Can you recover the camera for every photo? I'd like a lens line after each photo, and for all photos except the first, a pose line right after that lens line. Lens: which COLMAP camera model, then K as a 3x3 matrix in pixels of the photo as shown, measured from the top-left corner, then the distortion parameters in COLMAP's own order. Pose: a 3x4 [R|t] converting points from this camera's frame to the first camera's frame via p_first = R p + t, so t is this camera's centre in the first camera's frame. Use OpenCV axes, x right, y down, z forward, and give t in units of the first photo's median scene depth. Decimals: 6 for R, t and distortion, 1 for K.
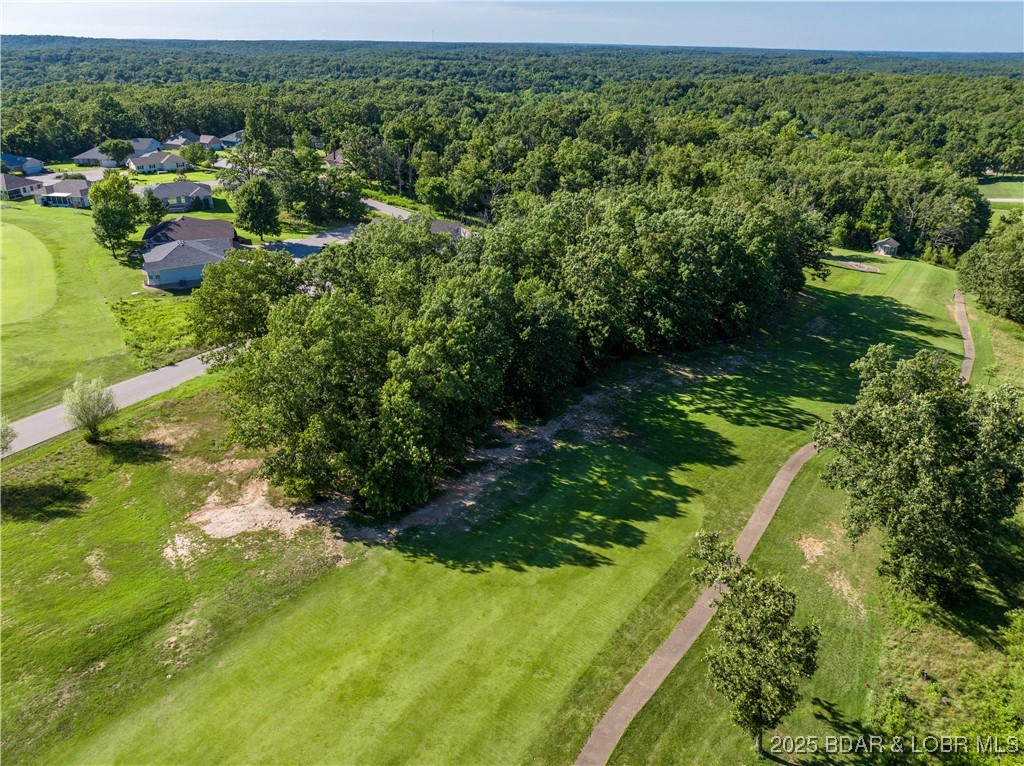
lens RADIAL K [[731.9, 0, 512.0], [0, 731.9, 383.0], [0, 0, 1]] dist [-0.082106, 0.059028]
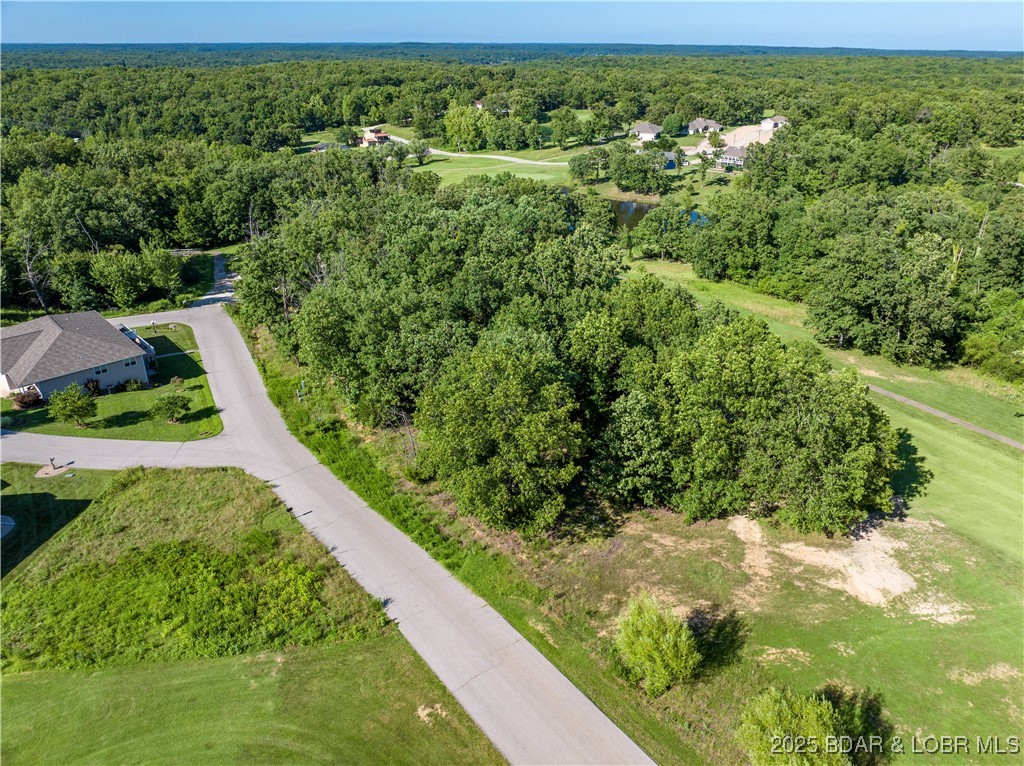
lens RADIAL K [[719.9, 0, 512.0], [0, 719.9, 383.0], [0, 0, 1]] dist [-0.033248, 0.000347]
pose [[0.444679, -0.390670, 0.806001, -1.092755], [0.382642, 0.896477, 0.223416, -0.367253], [-0.809843, 0.209061, 0.548131, 0.729422]]
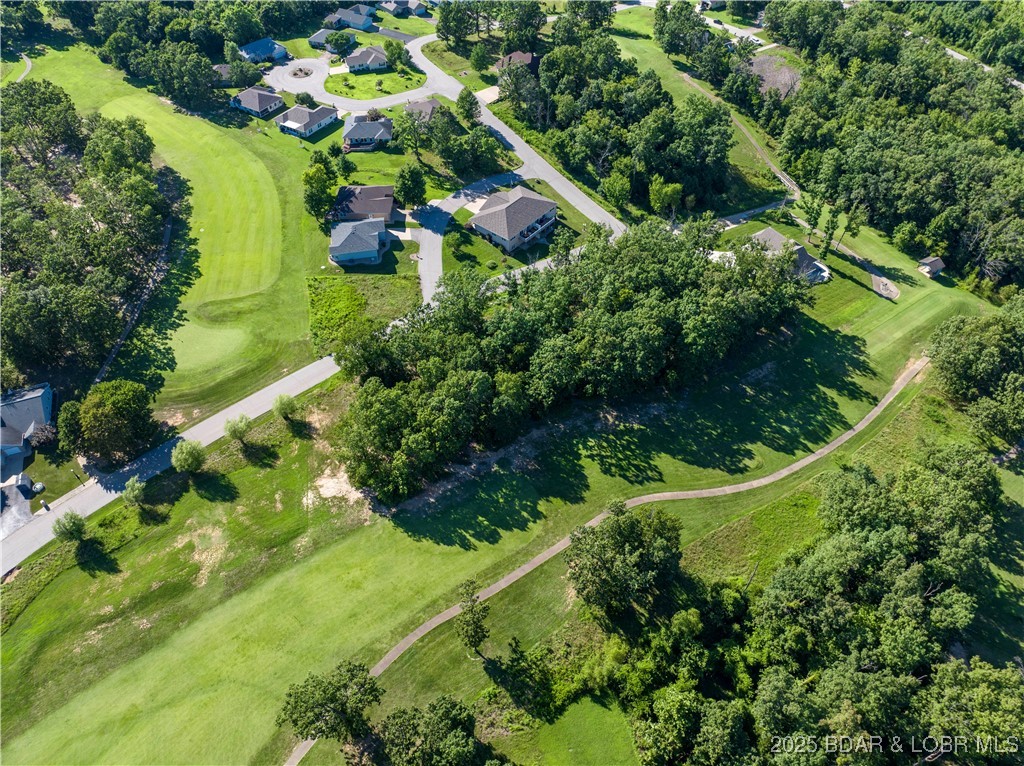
lens RADIAL K [[719.9, 0, 512.0], [0, 719.9, 383.0], [0, 0, 1]] dist [-0.033248, 0.000347]
pose [[0.939894, 0.248339, -0.234366, 0.566979], [-0.140789, 0.907131, 0.396601, -1.012449], [0.311092, -0.339767, 0.887570, -0.709446]]
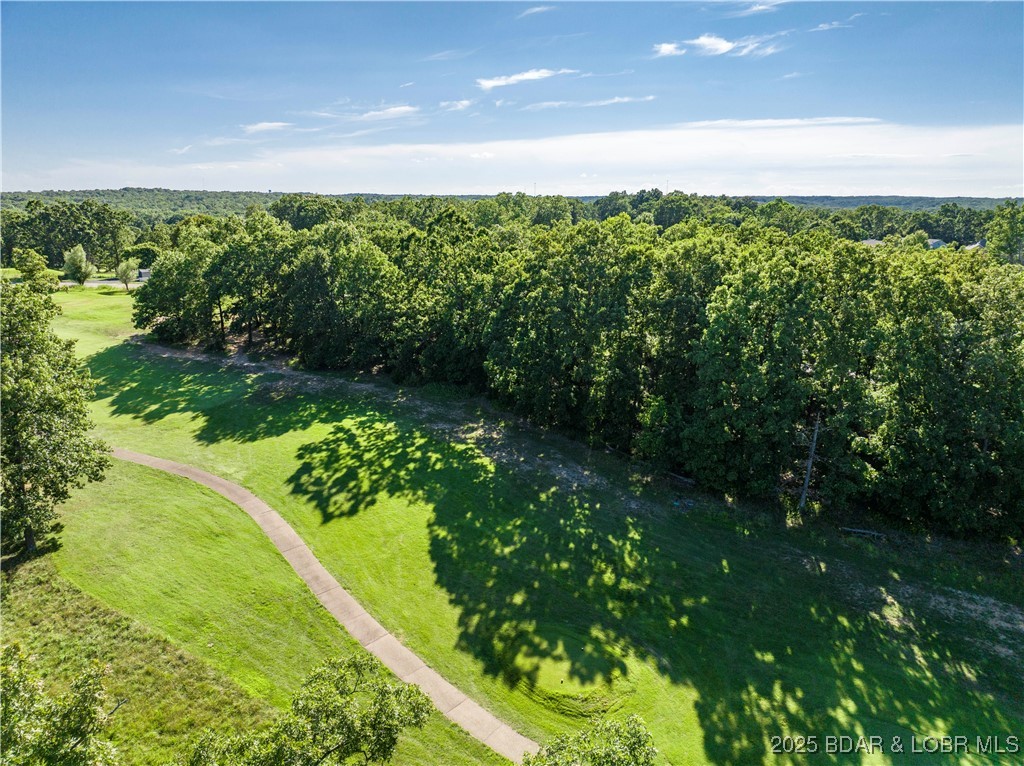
lens RADIAL K [[719.9, 0, 512.0], [0, 719.9, 383.0], [0, 0, 1]] dist [-0.033248, 0.000347]
pose [[0.151318, 0.240858, -0.958692, 1.278533], [-0.409490, 0.898000, 0.160977, -0.258873], [0.899678, 0.368216, 0.234513, 1.232806]]
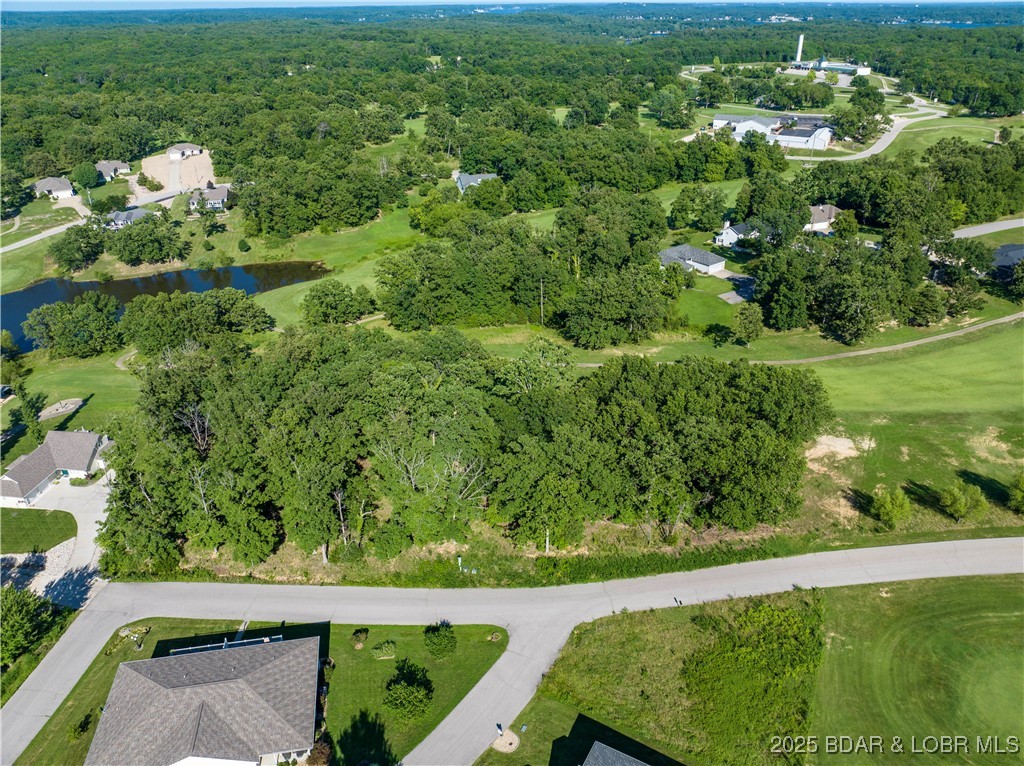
lens RADIAL K [[719.9, 0, 512.0], [0, 719.9, 383.0], [0, 0, 1]] dist [-0.033248, 0.000347]
pose [[-0.508410, -0.411738, 0.756301, -1.220654], [0.373460, 0.685956, 0.624493, -1.368905], [-0.775917, 0.599947, -0.194980, 1.776692]]
